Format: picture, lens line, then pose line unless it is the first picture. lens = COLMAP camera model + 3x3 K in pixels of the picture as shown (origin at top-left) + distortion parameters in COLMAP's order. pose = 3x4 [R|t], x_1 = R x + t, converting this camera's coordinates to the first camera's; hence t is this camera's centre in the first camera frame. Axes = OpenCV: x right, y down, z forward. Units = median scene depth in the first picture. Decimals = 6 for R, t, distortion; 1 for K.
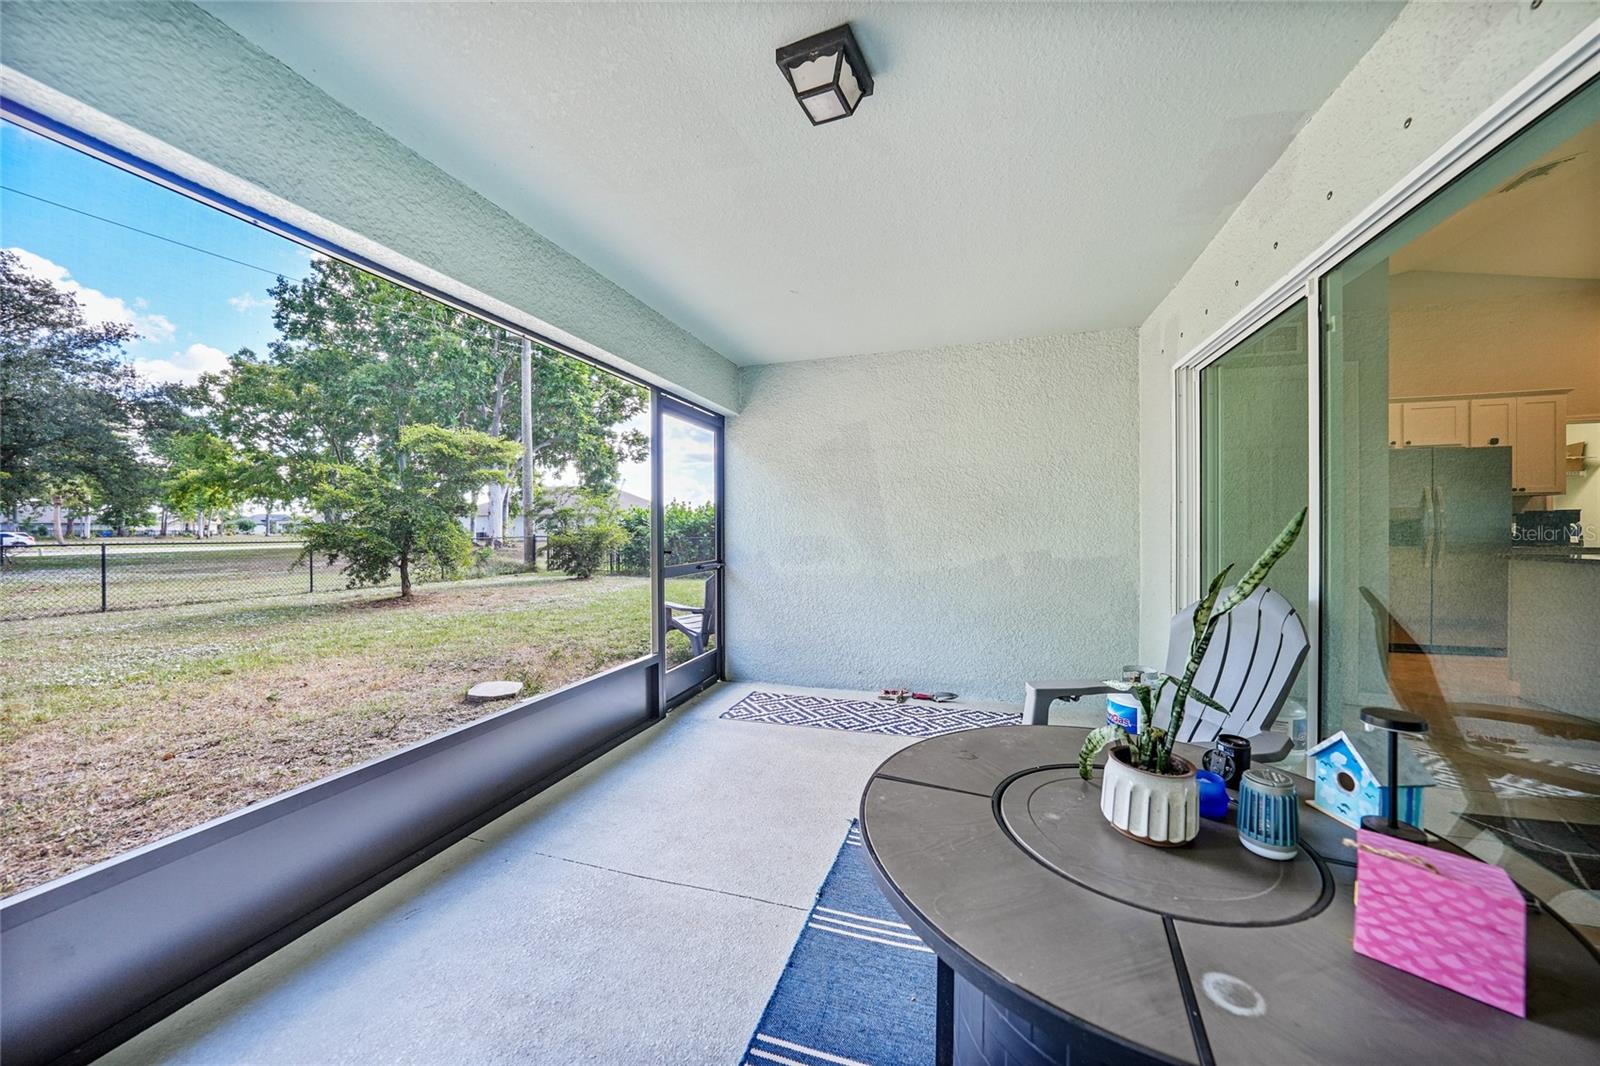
lens RADIAL K [[561.2, 0, 804.6], [0, 561.2, 536.7], [0, 0, 1]] dist [-0.027121, 0.006012]
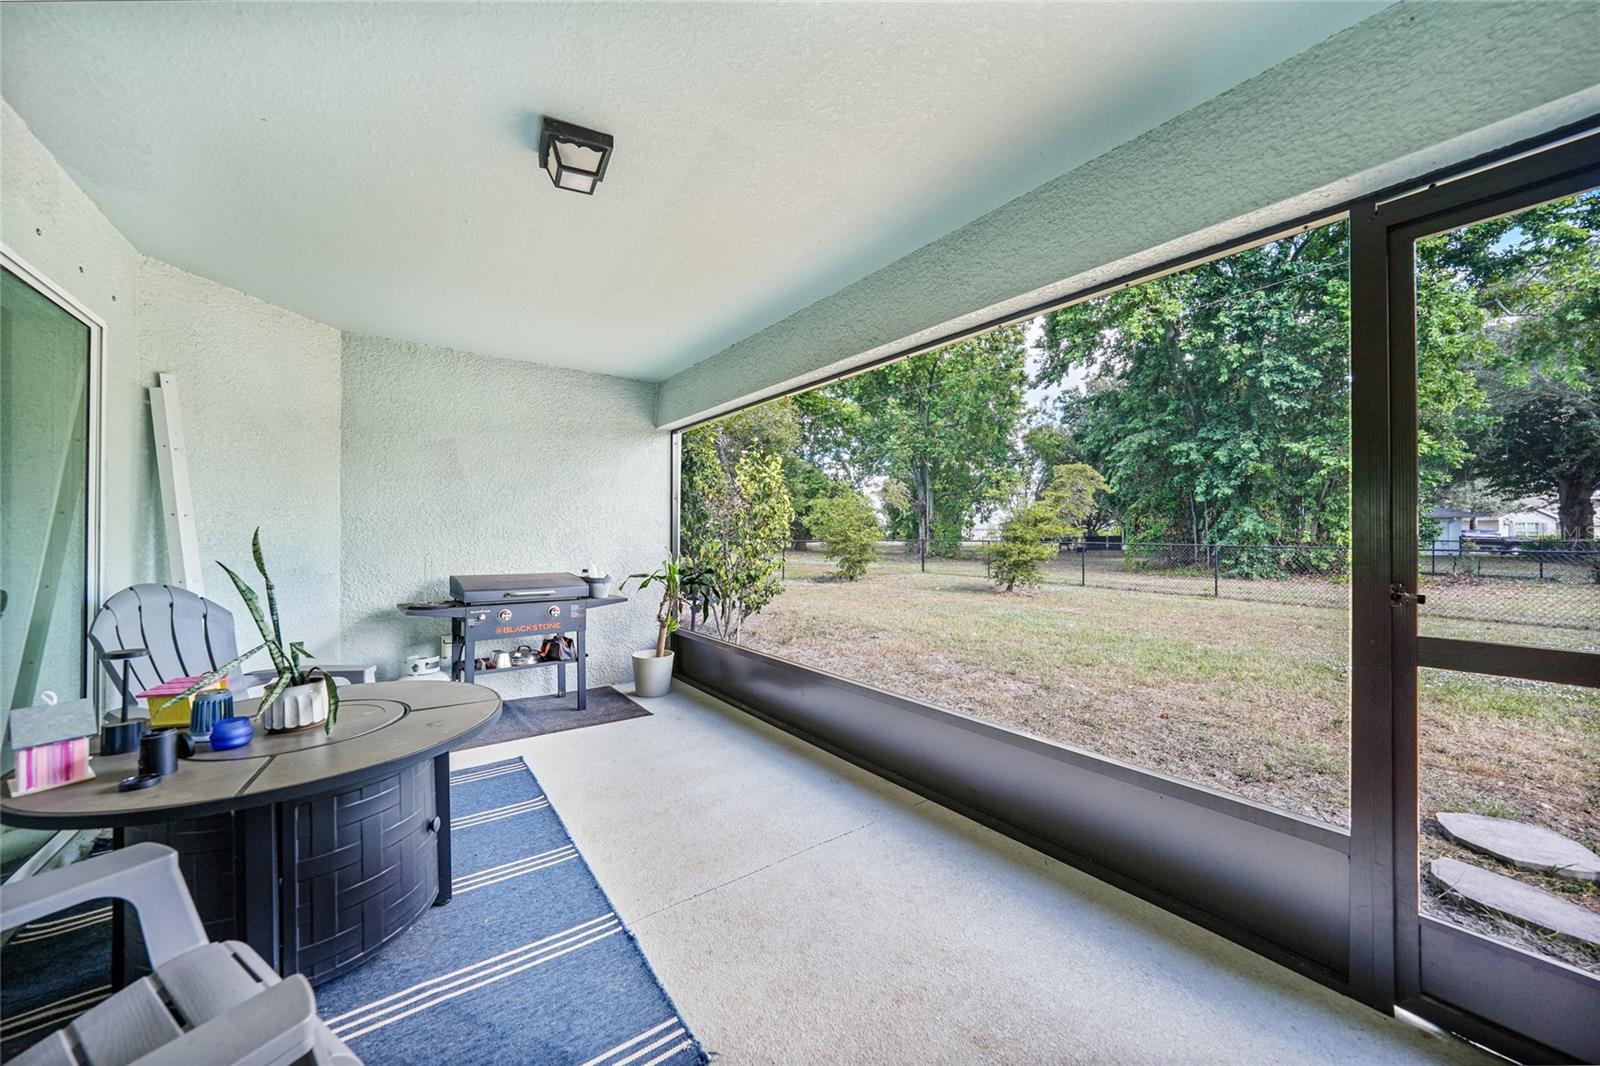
lens RADIAL K [[561.2, 0, 787.9], [0, 561.2, 528.3], [0, 0, 1]] dist [-0.027121, 0.006012]
pose [[-0.595956, -0.007710, -0.802980, 0.640725], [-0.007724, 0.999963, -0.003869, -0.026185], [0.802980, 0.003896, -0.595993, 1.840461]]
